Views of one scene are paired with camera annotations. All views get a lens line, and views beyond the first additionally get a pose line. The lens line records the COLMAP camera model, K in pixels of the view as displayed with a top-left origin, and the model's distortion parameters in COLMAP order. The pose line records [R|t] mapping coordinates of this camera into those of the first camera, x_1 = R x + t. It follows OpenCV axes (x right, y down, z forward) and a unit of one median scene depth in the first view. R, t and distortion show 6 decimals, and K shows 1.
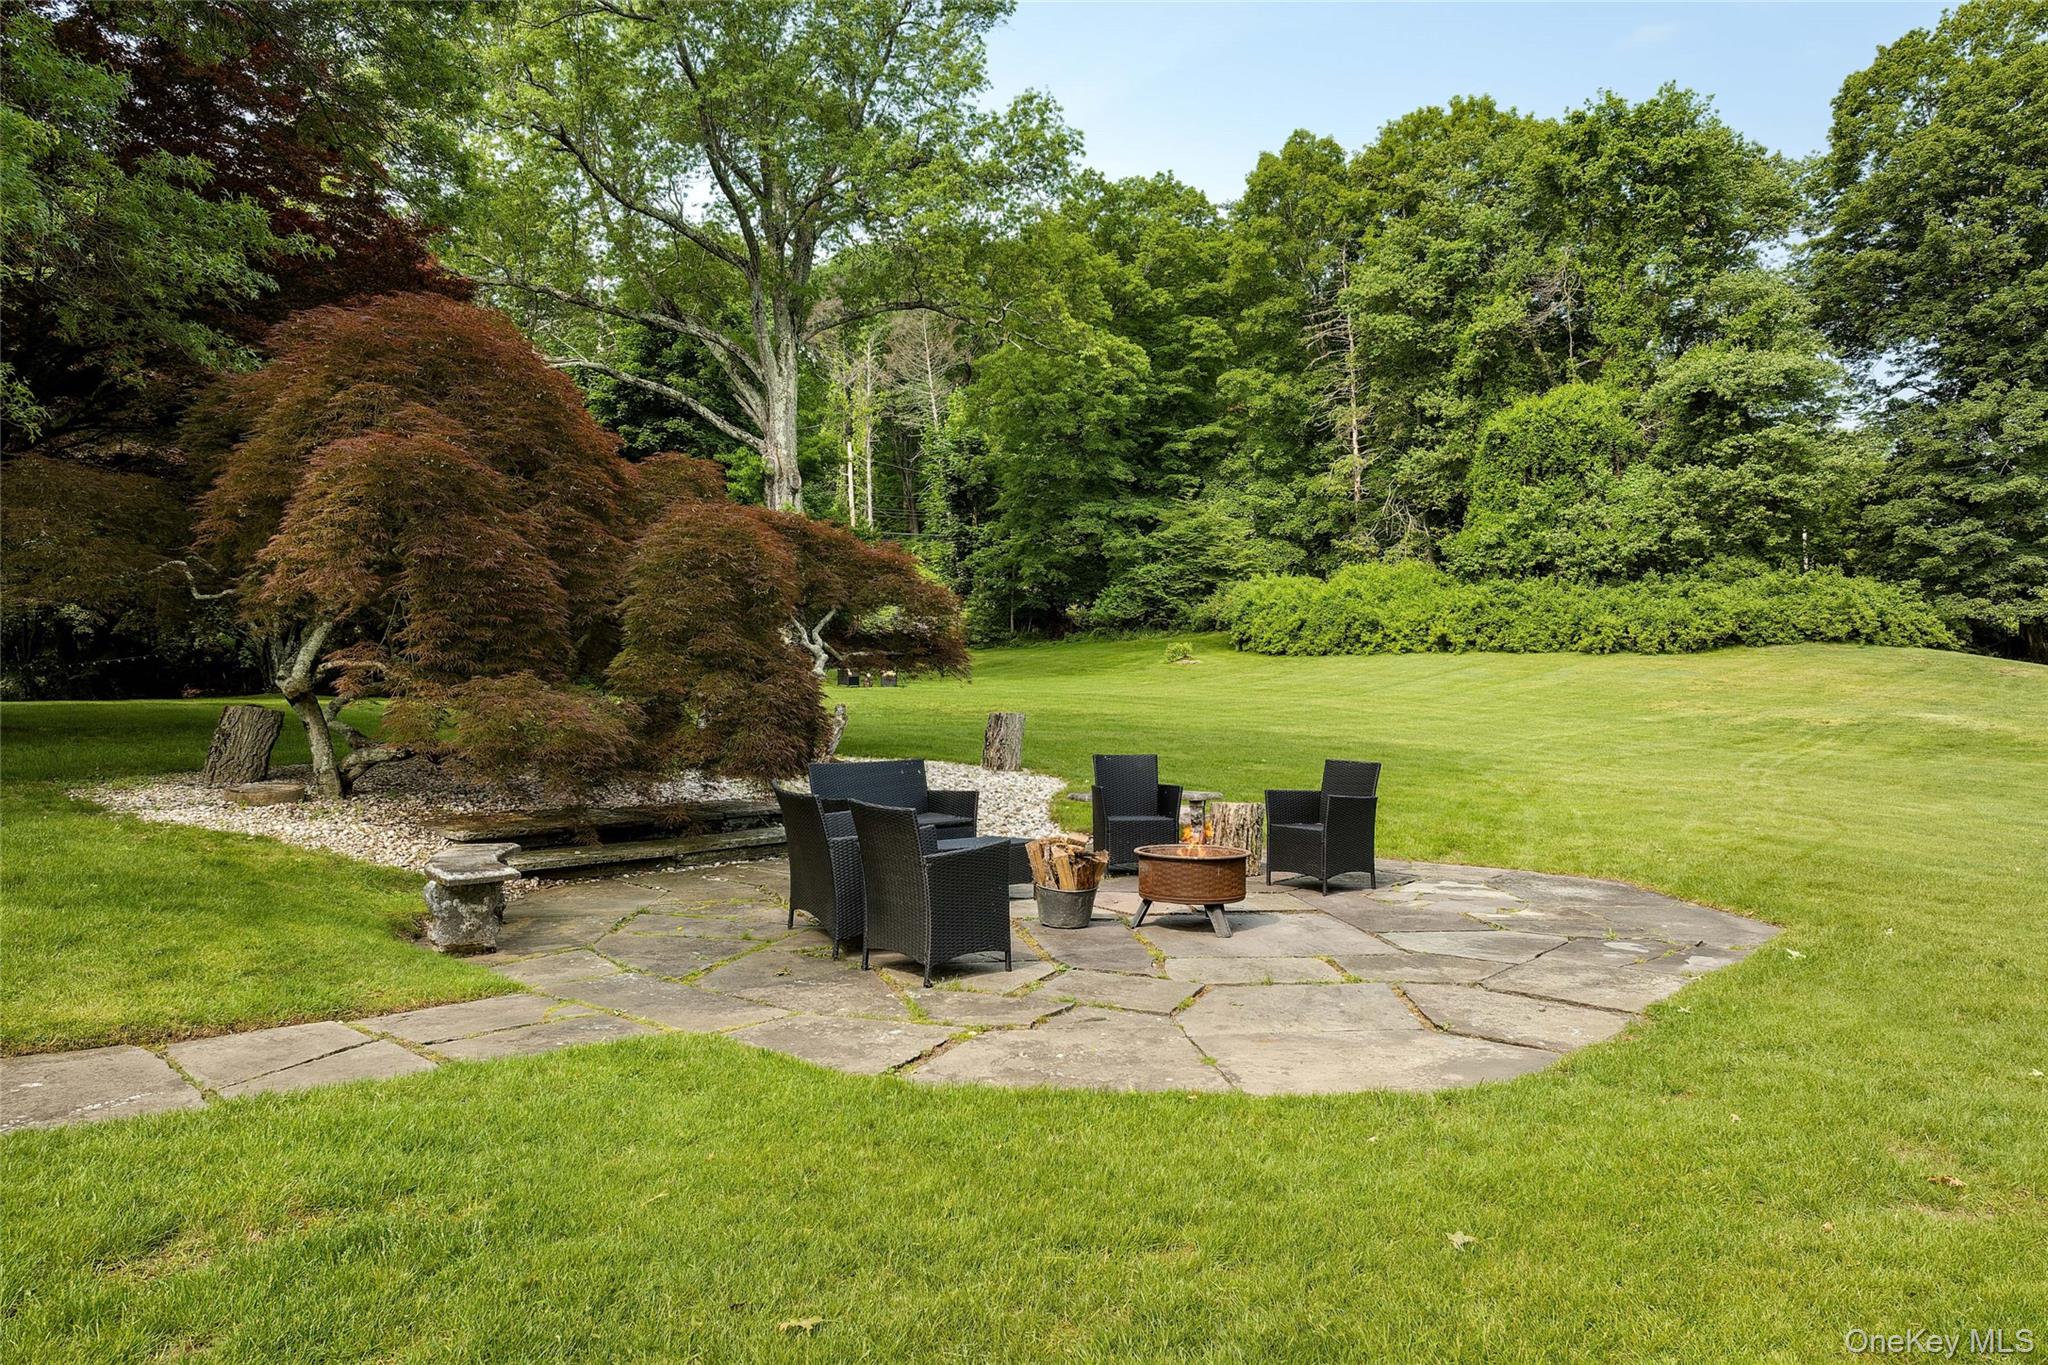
lens RADIAL K [[1409.6, 0, 1020.6], [0, 1409.6, 691.6], [0, 0, 1]] dist [0.006953, 0.002040]
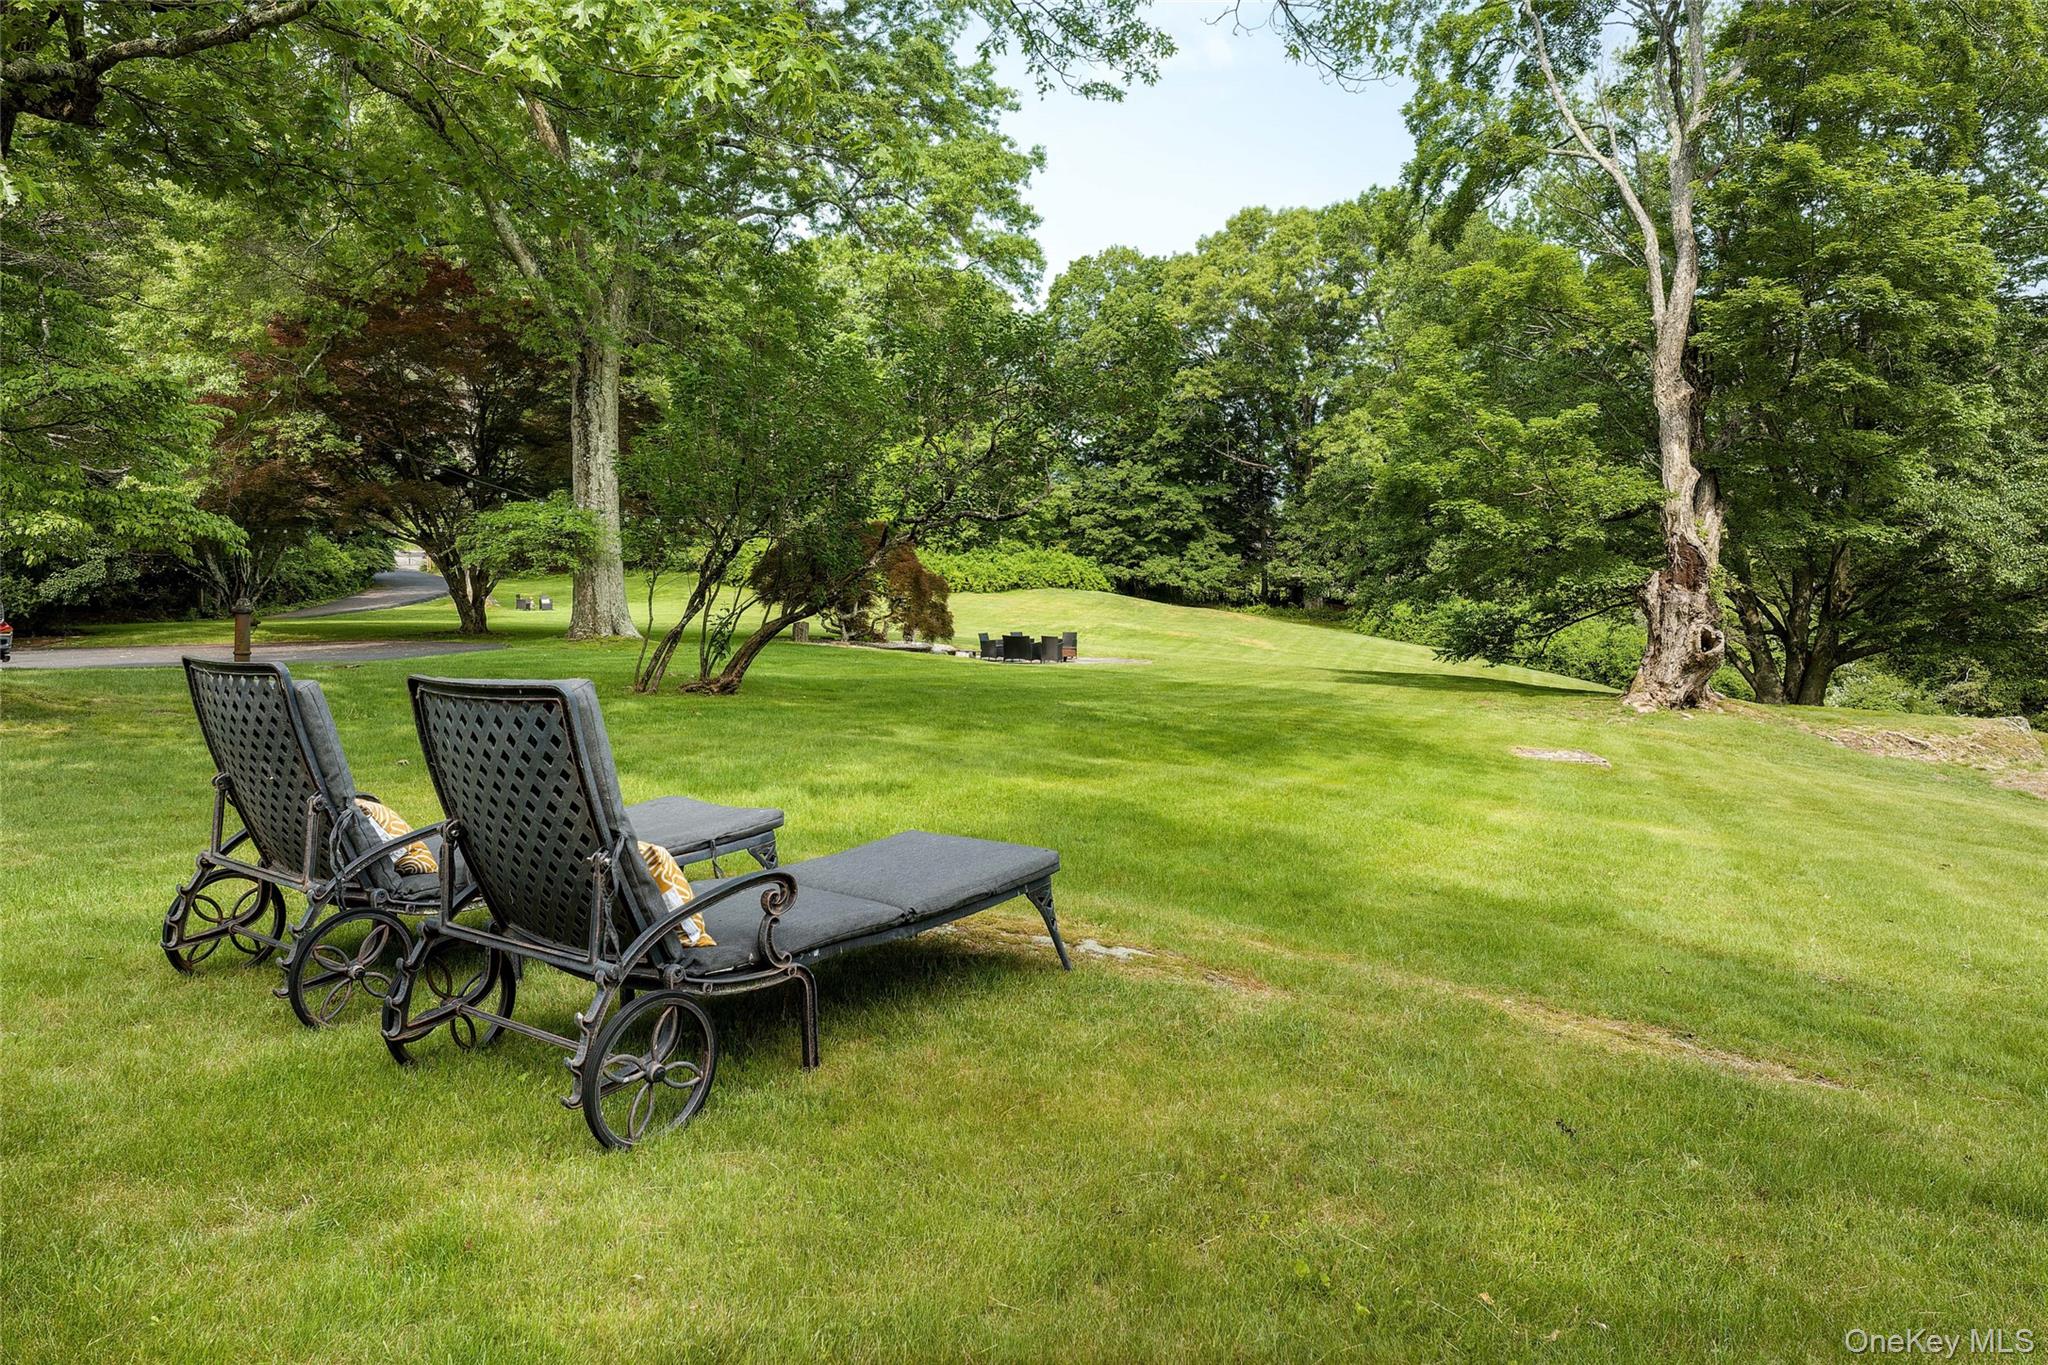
lens RADIAL K [[1409.6, 0, 1025.3], [0, 1409.6, 678.4], [0, 0, 1]] dist [0.006953, 0.002040]
pose [[0.833178, -0.026800, 0.552355, -0.539991], [0.000469, 0.998859, 0.047757, -0.002782], [-0.553005, -0.039532, 0.832240, -0.594034]]
